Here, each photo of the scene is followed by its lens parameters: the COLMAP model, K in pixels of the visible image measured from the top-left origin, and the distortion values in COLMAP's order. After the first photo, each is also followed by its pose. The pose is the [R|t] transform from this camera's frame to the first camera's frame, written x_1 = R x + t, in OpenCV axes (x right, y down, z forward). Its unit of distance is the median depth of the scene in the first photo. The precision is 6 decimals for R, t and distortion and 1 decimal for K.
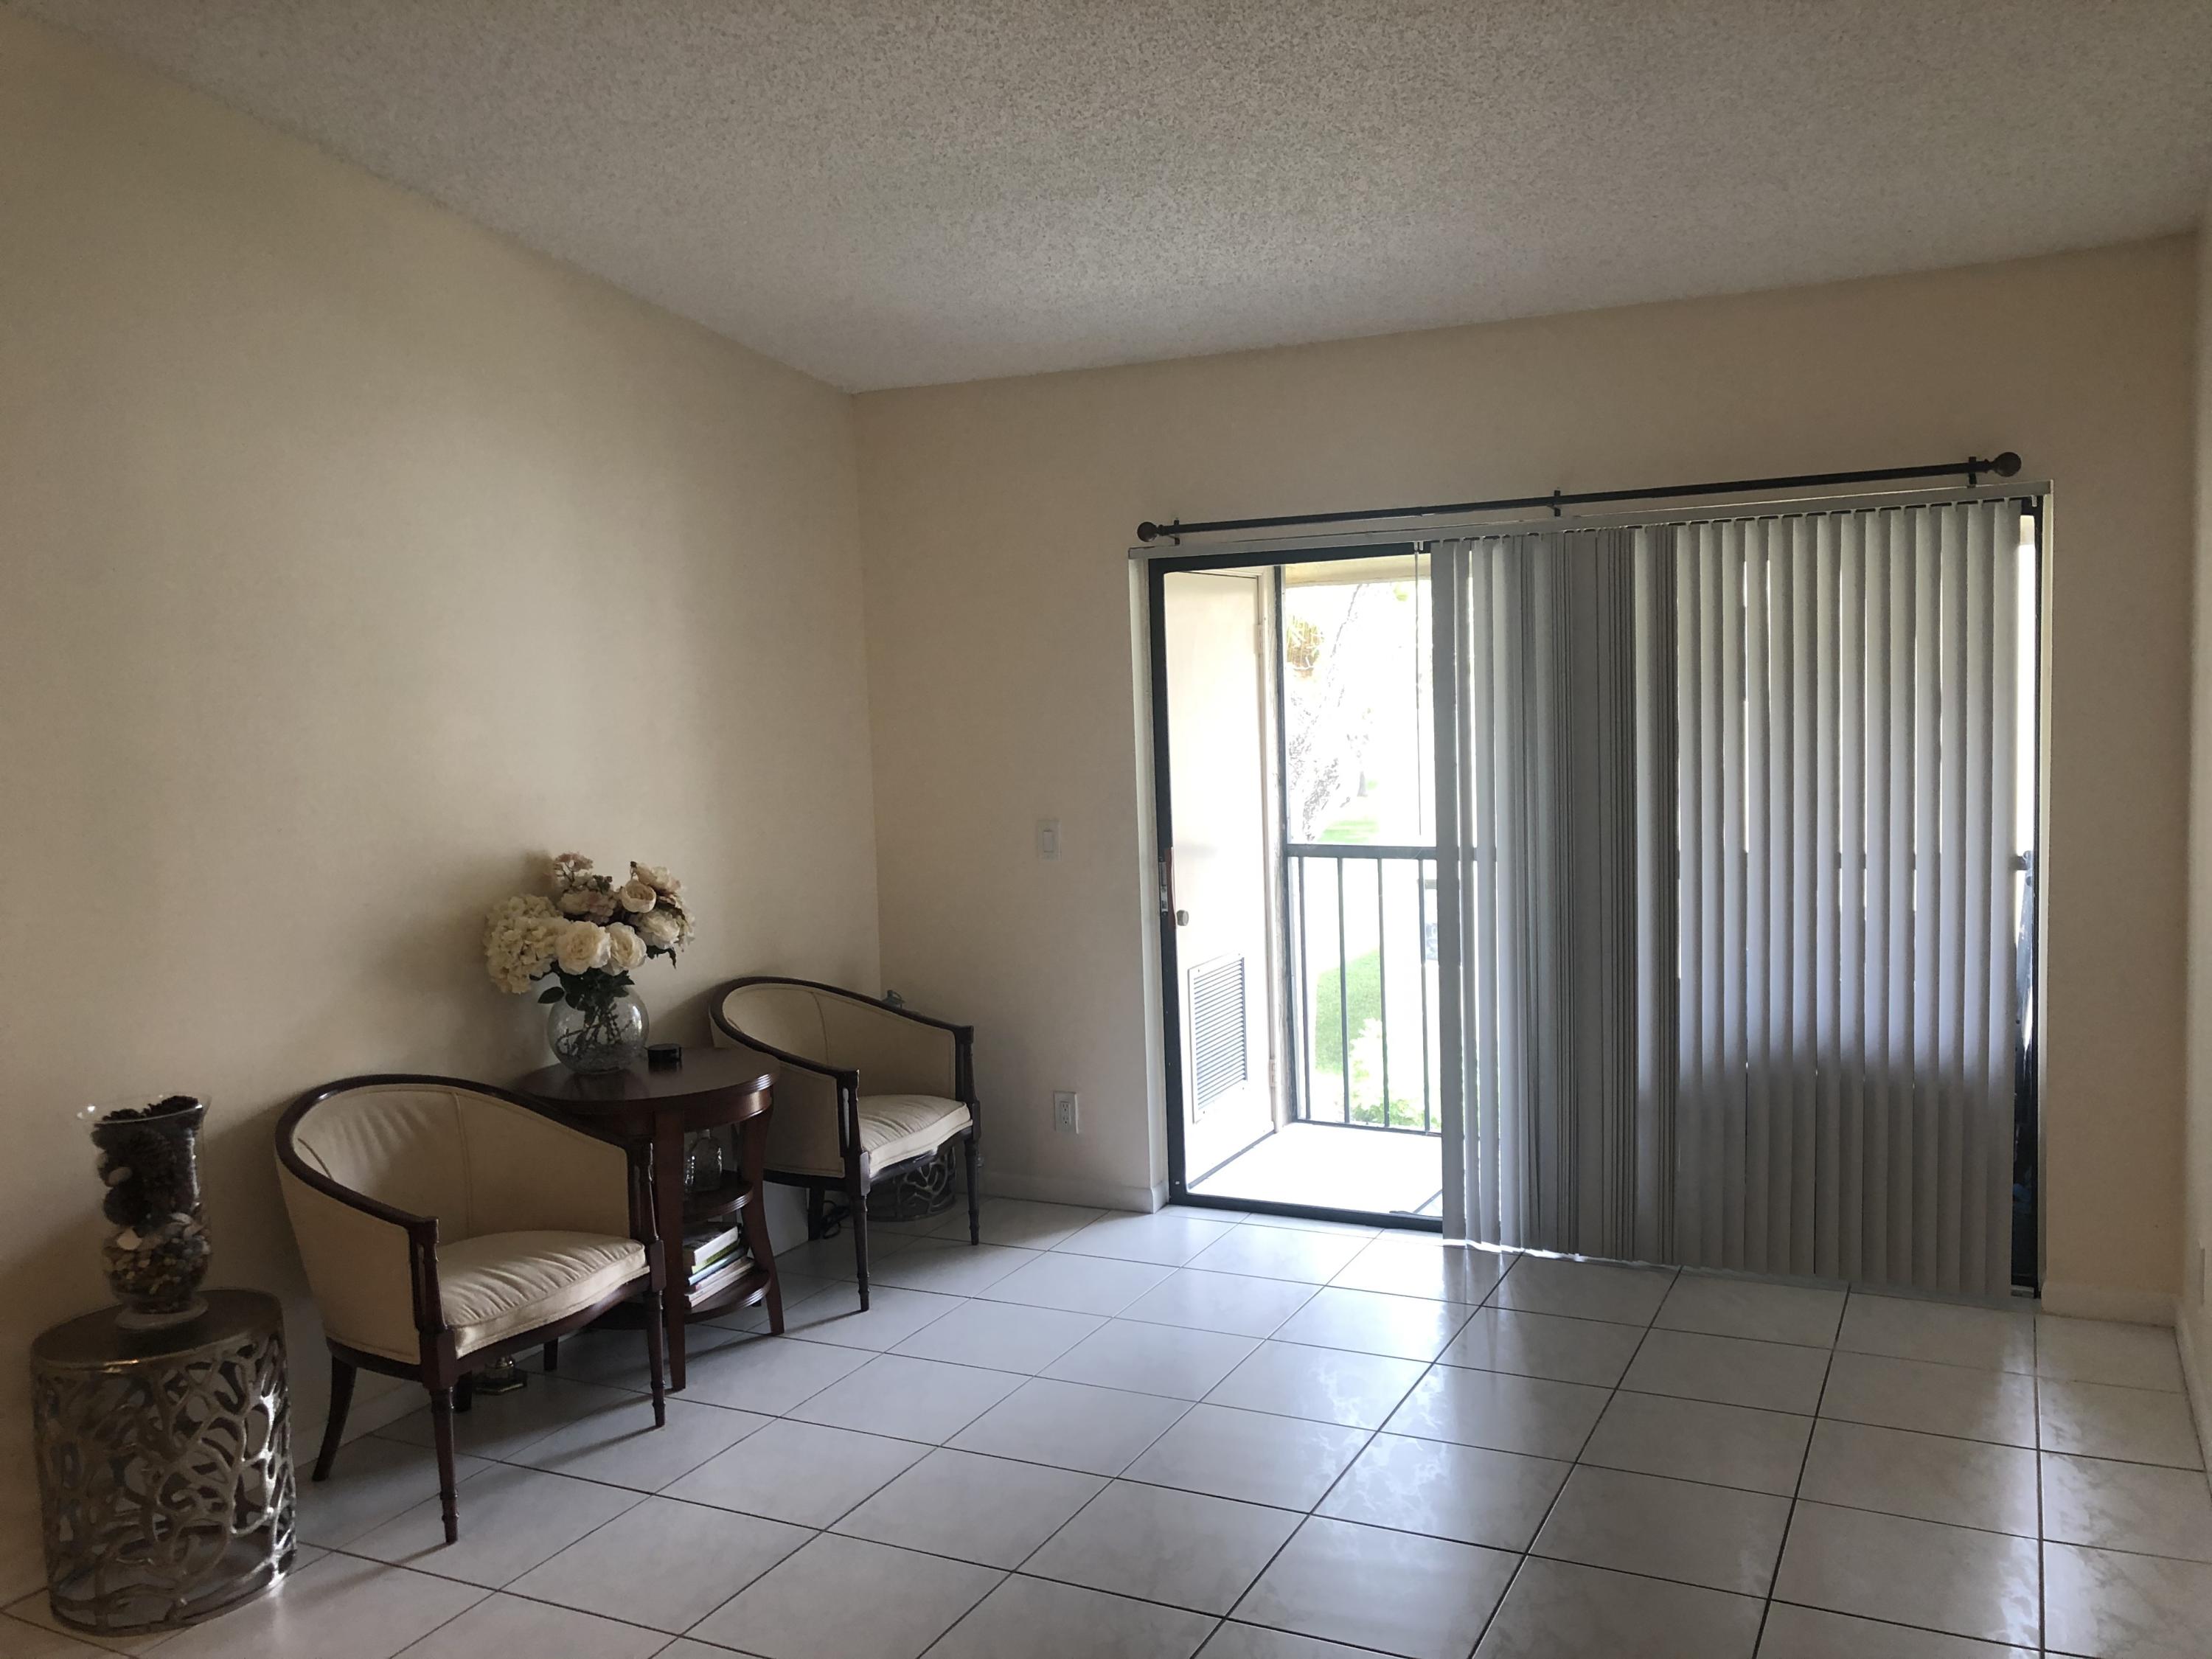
lens RADIAL K [[1799.6, 0, 1102.4], [0, 1799.6, 836.1], [0, 0, 1]] dist [0.034077, -0.060229]
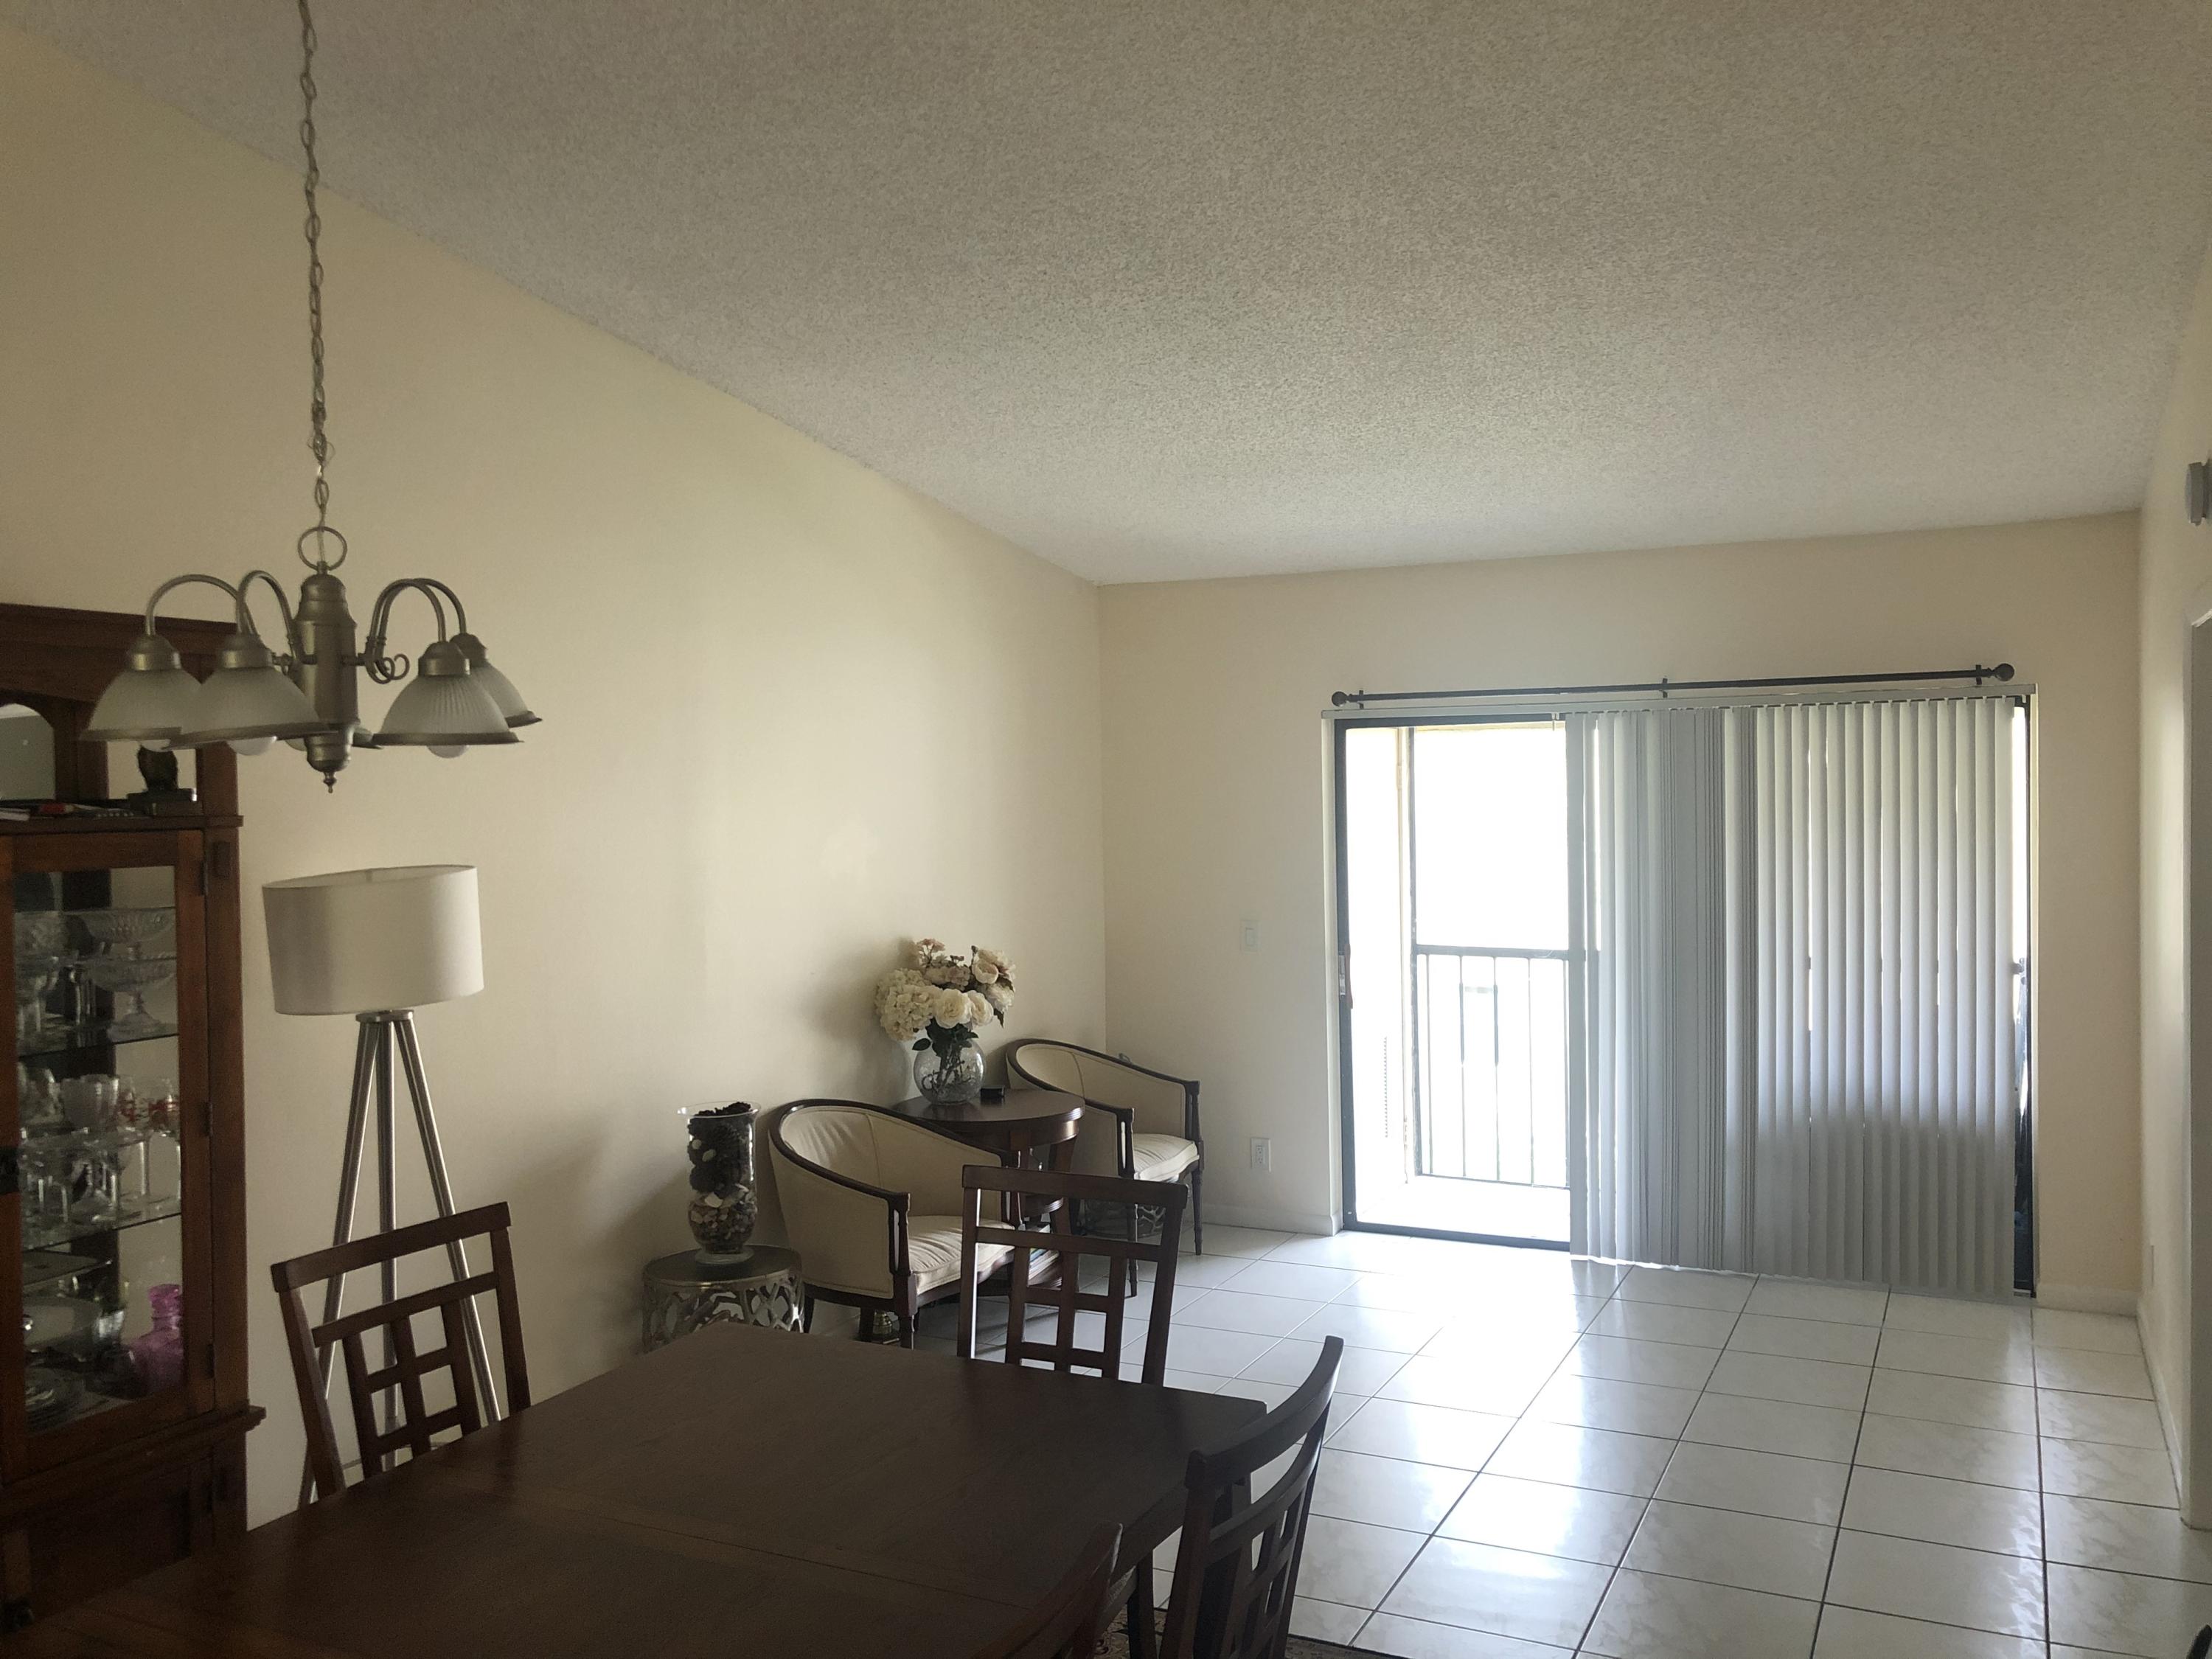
lens RADIAL K [[1799.6, 0, 1115.4], [0, 1799.6, 830.0], [0, 0, 1]] dist [0.034077, -0.060229]
pose [[0.999766, 0.019346, 0.009725, -0.168578], [-0.018727, 0.998018, -0.060072, 0.006654], [-0.010868, 0.059876, 0.998147, -0.323140]]
